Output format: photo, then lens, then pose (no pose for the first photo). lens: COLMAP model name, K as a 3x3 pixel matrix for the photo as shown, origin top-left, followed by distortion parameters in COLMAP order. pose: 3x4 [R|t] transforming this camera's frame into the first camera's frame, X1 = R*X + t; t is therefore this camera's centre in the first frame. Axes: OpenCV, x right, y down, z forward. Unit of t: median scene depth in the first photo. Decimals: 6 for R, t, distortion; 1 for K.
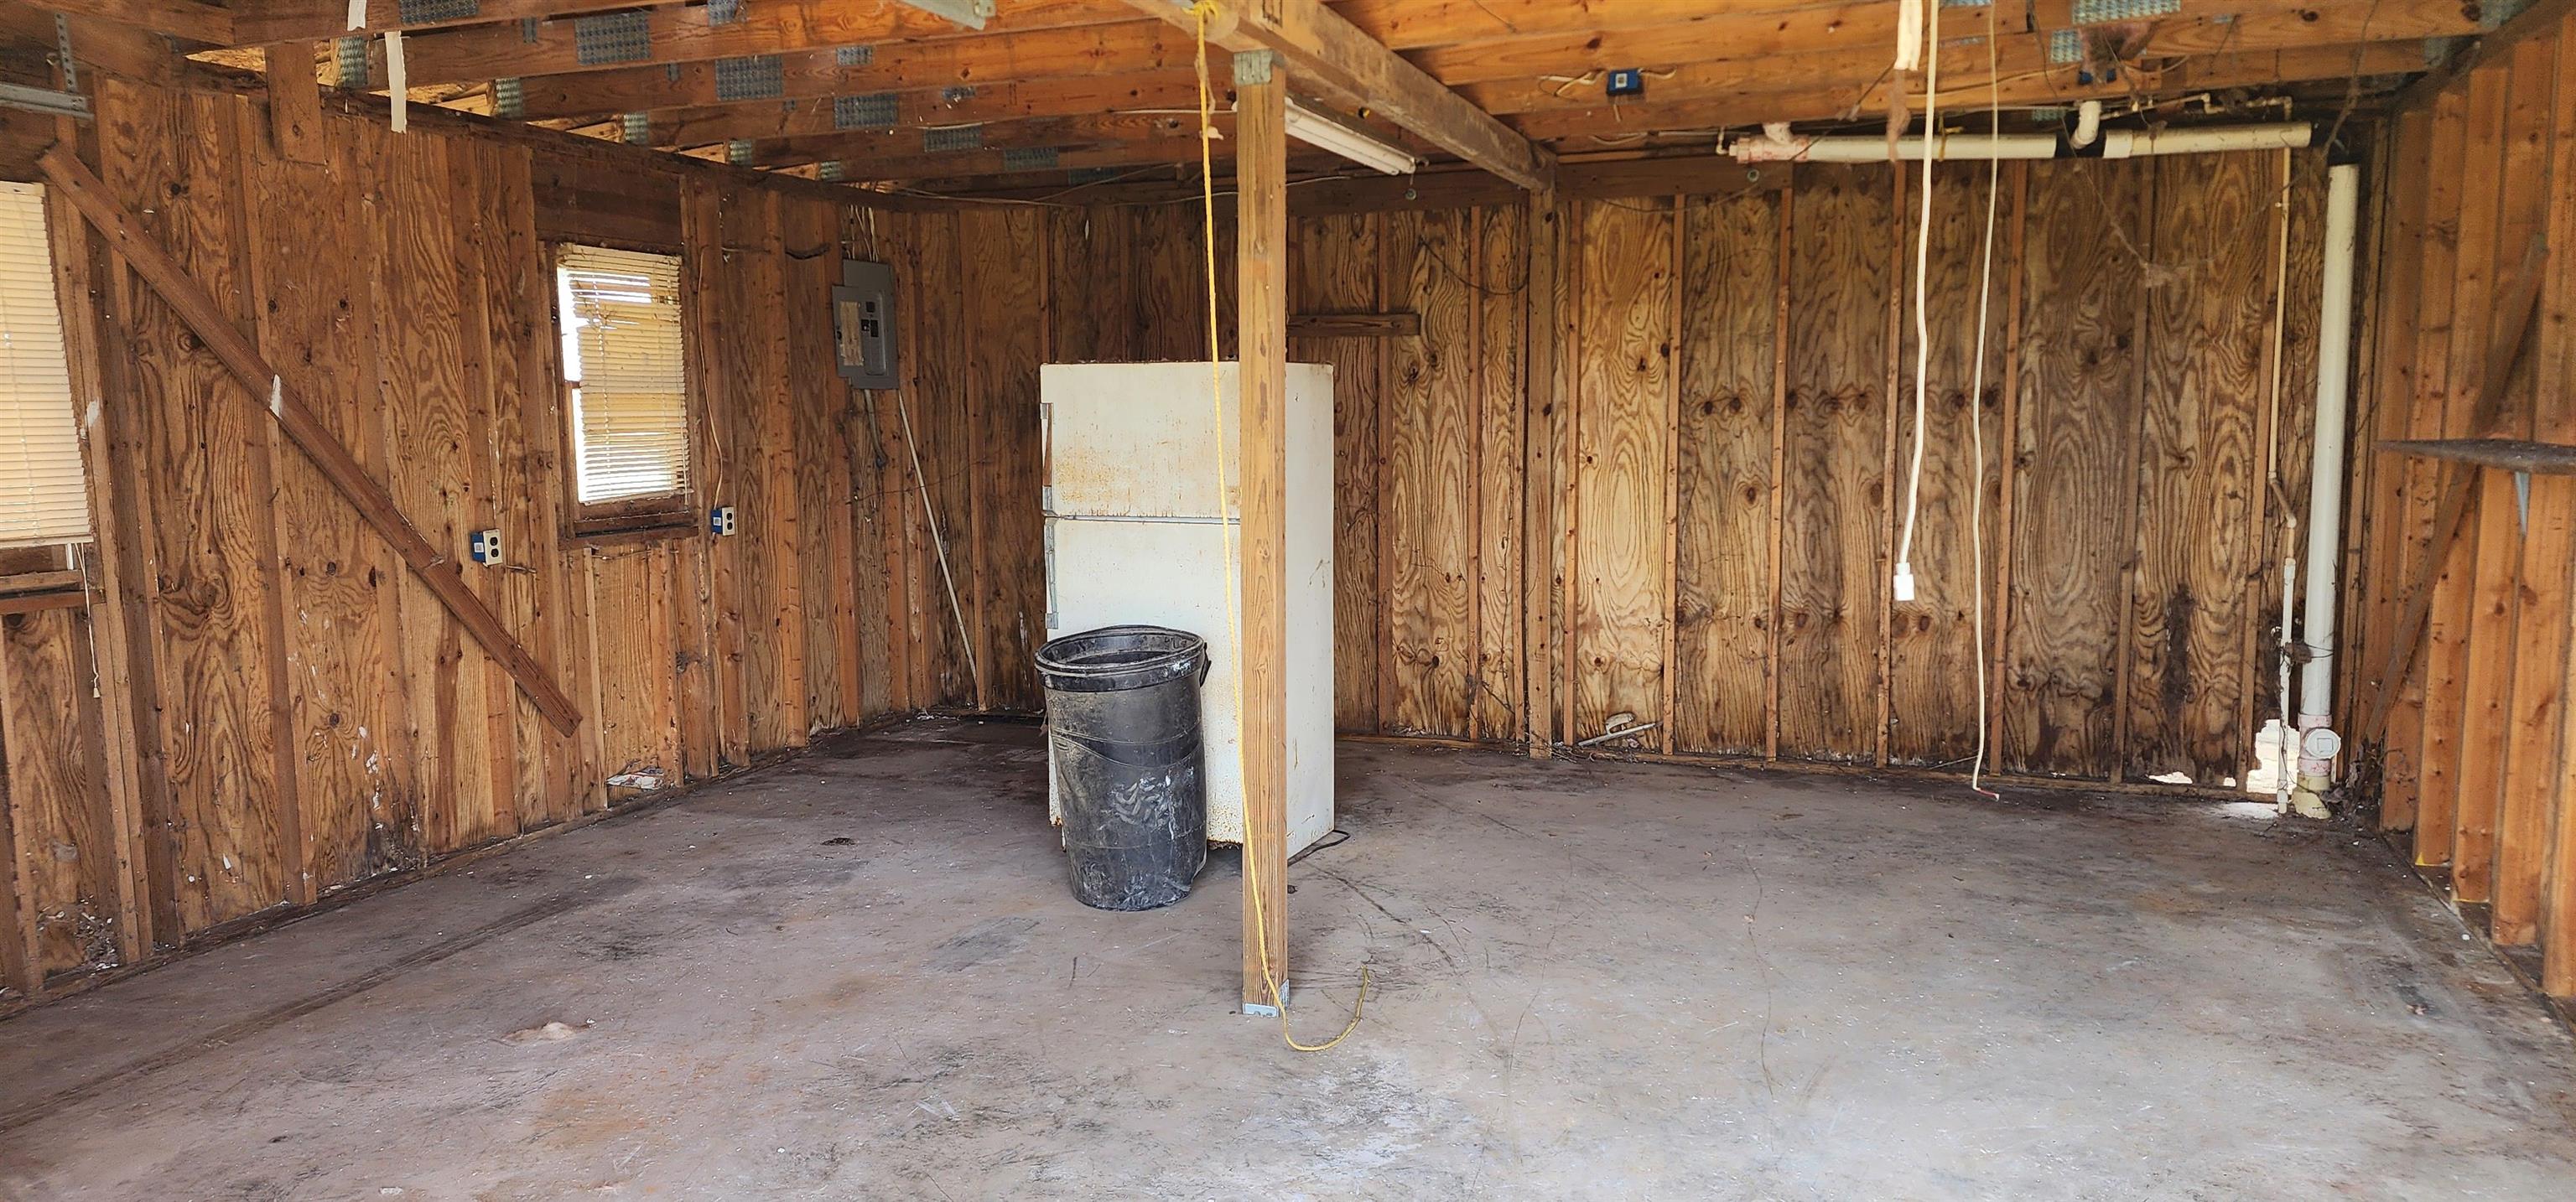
lens RADIAL K [[1719.6, 0, 1257.3], [0, 1719.6, 592.5], [0, 0, 1]] dist [0.104666, -0.094298]
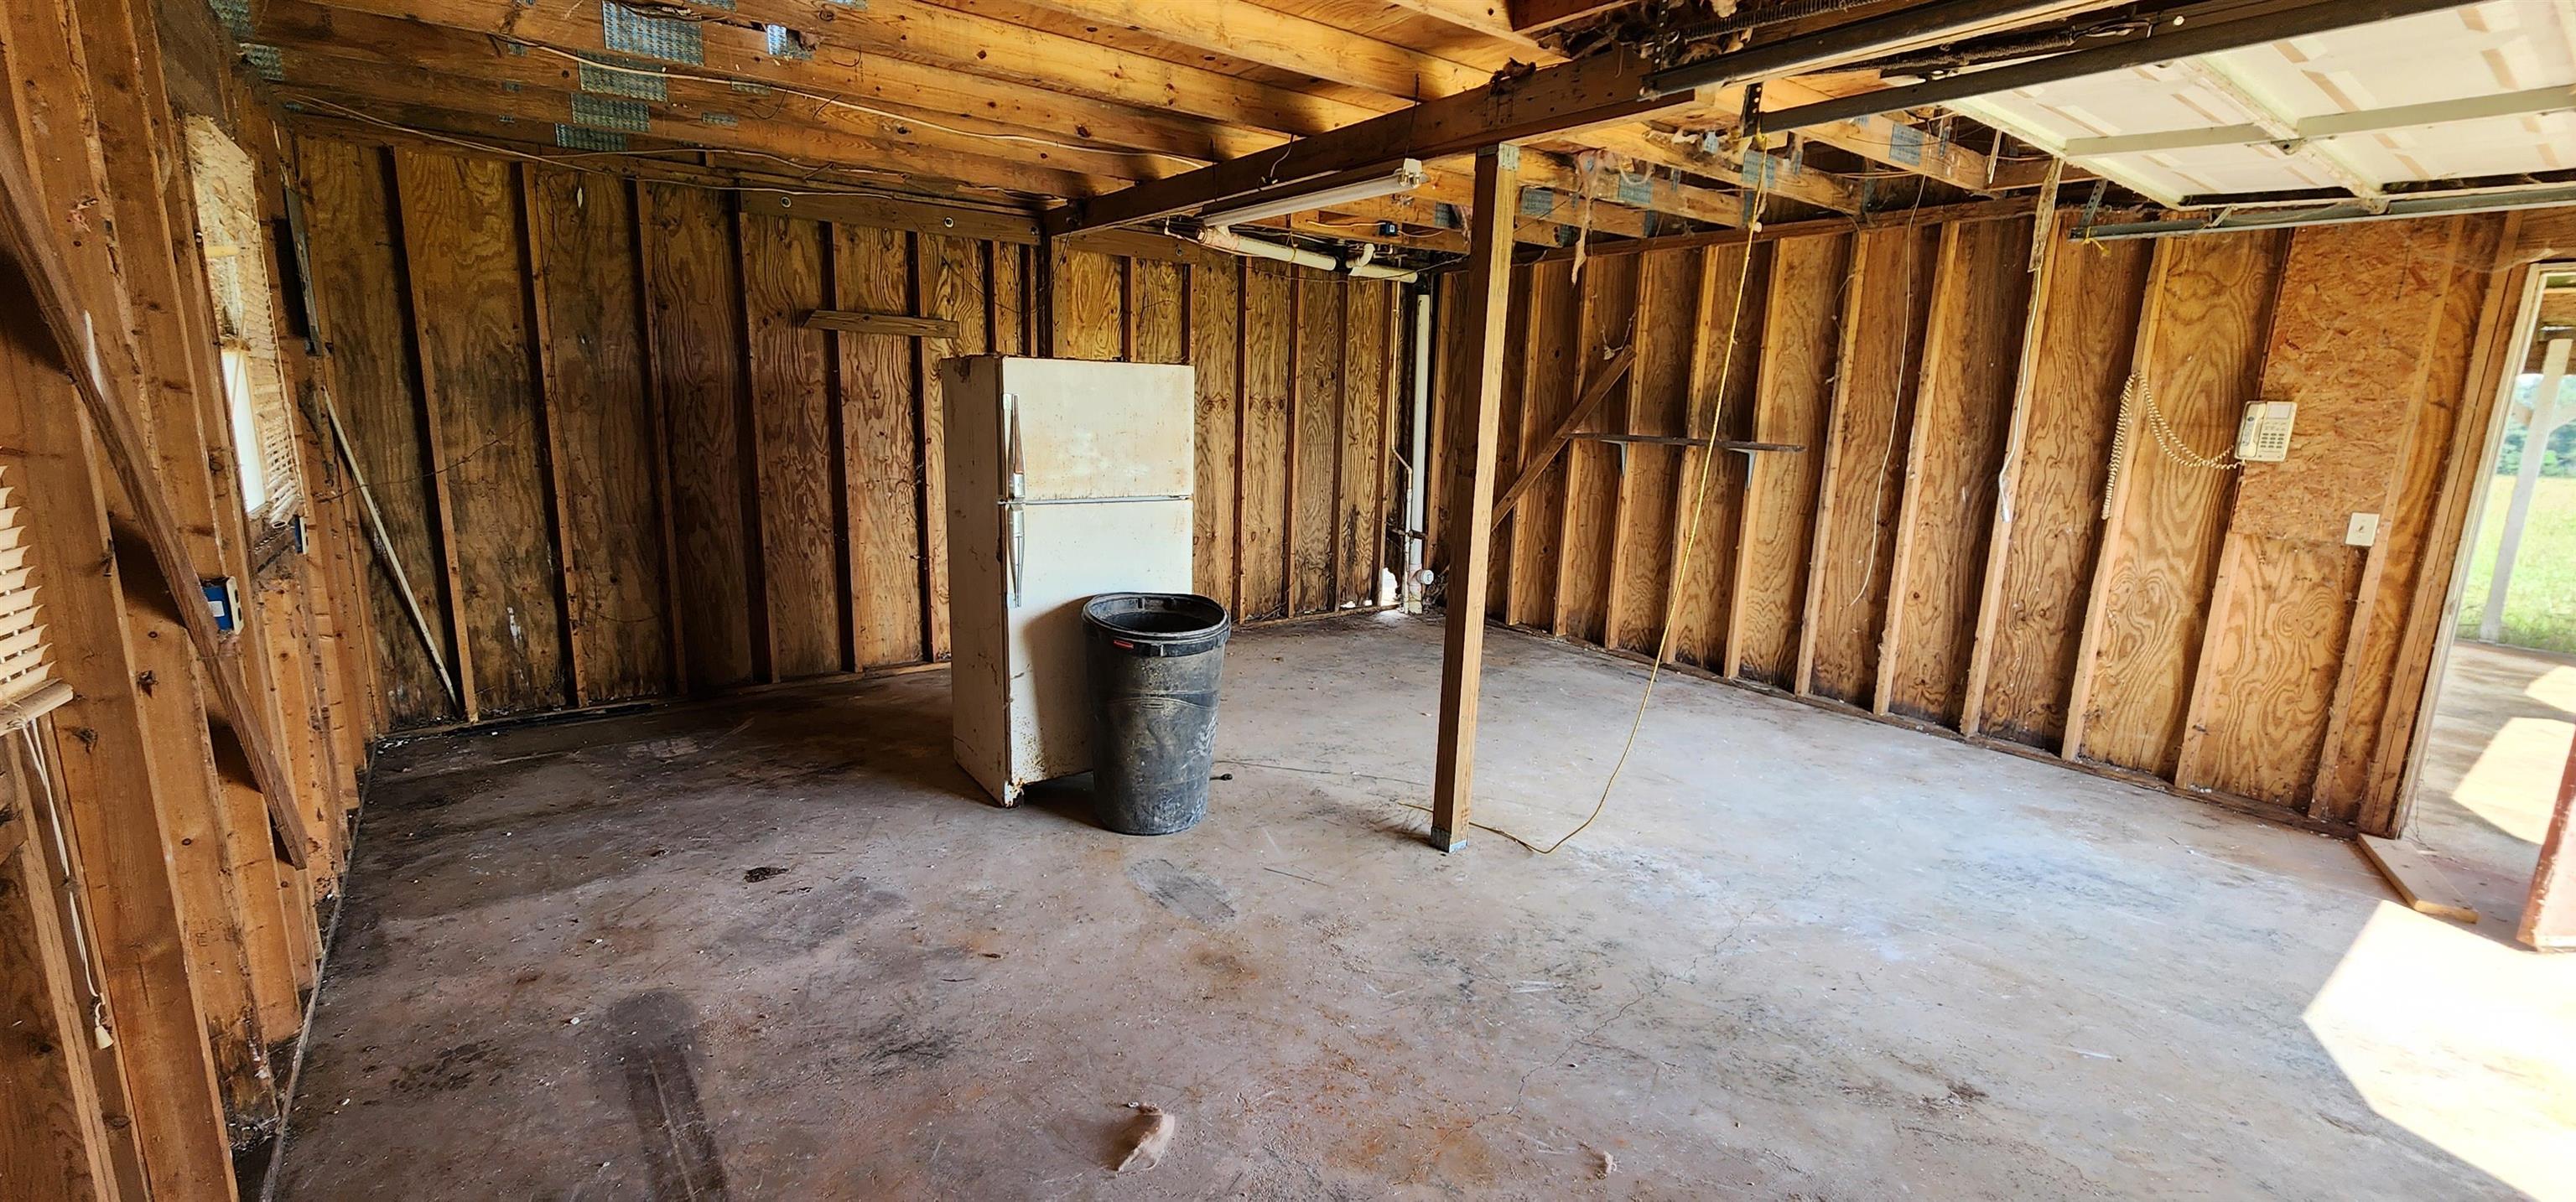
lens RADIAL K [[1069.7, 0, 1288.0], [0, 1069.7, 601.0], [0, 0, 1]] dist [0.000506, -0.000269]
pose [[0.520582, -0.134905, 0.843087, -0.561447], [0.060913, 0.990791, 0.120928, -0.050239], [-0.851636, -0.011598, 0.524005, 0.479556]]
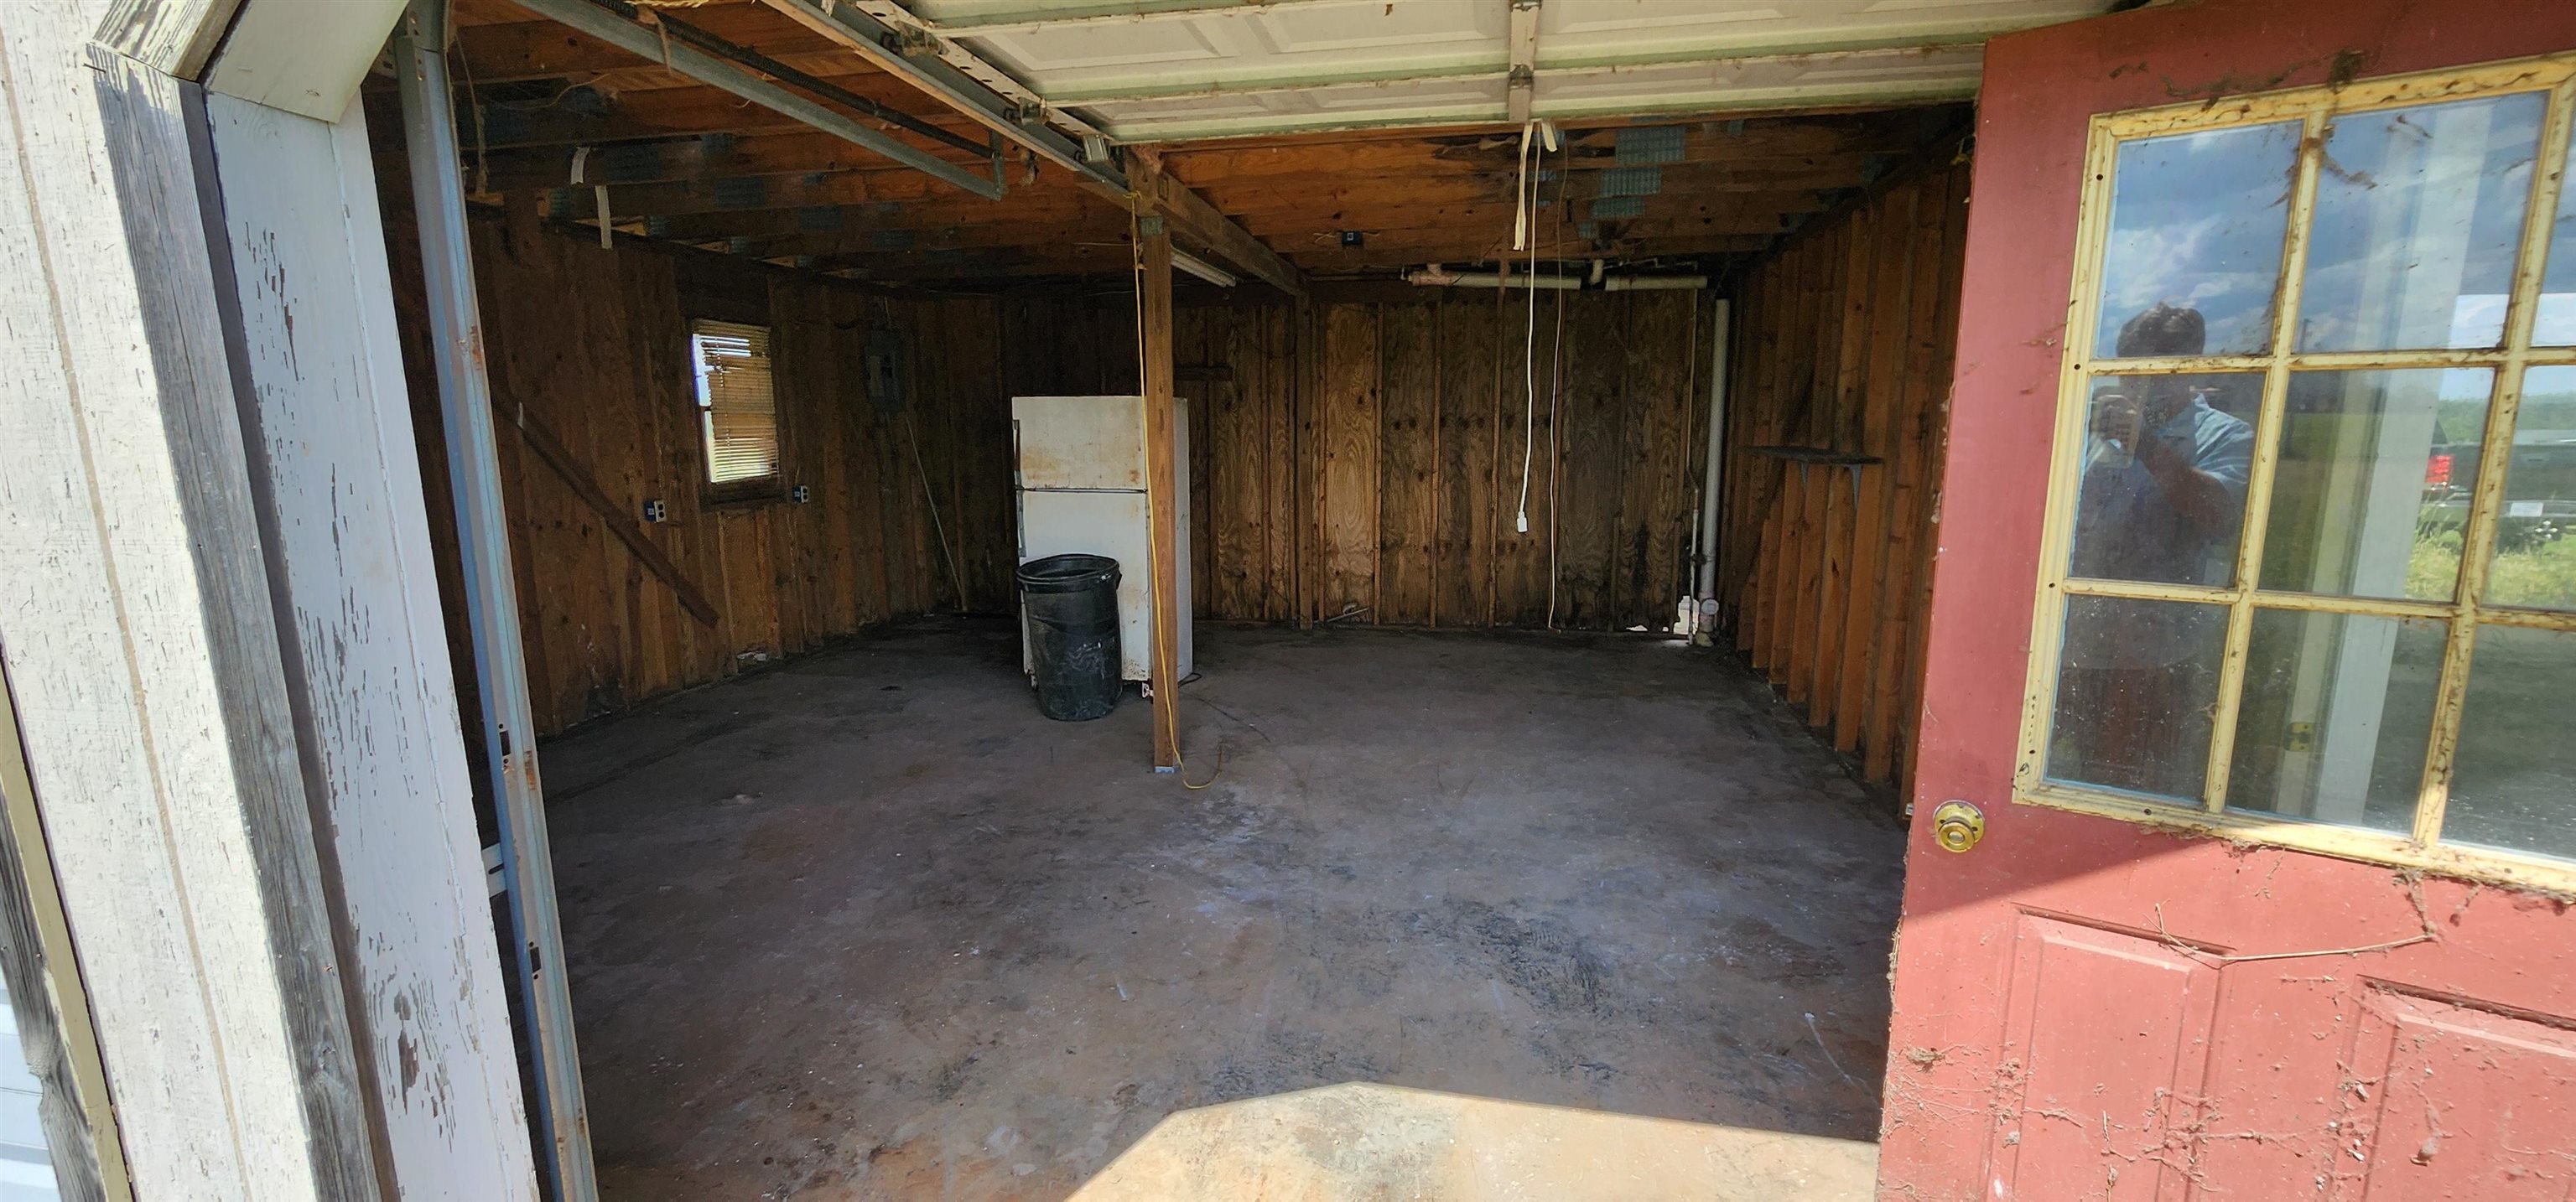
lens RADIAL K [[1069.7, 0, 1288.0], [0, 1069.7, 601.0], [0, 0, 1]] dist [0.000506, -0.000269]
pose [[0.985865, -0.021976, 0.166096, -0.037228], [0.012351, 0.998196, 0.058763, 0.005741], [-0.167088, -0.055881, 0.984357, -0.060434]]
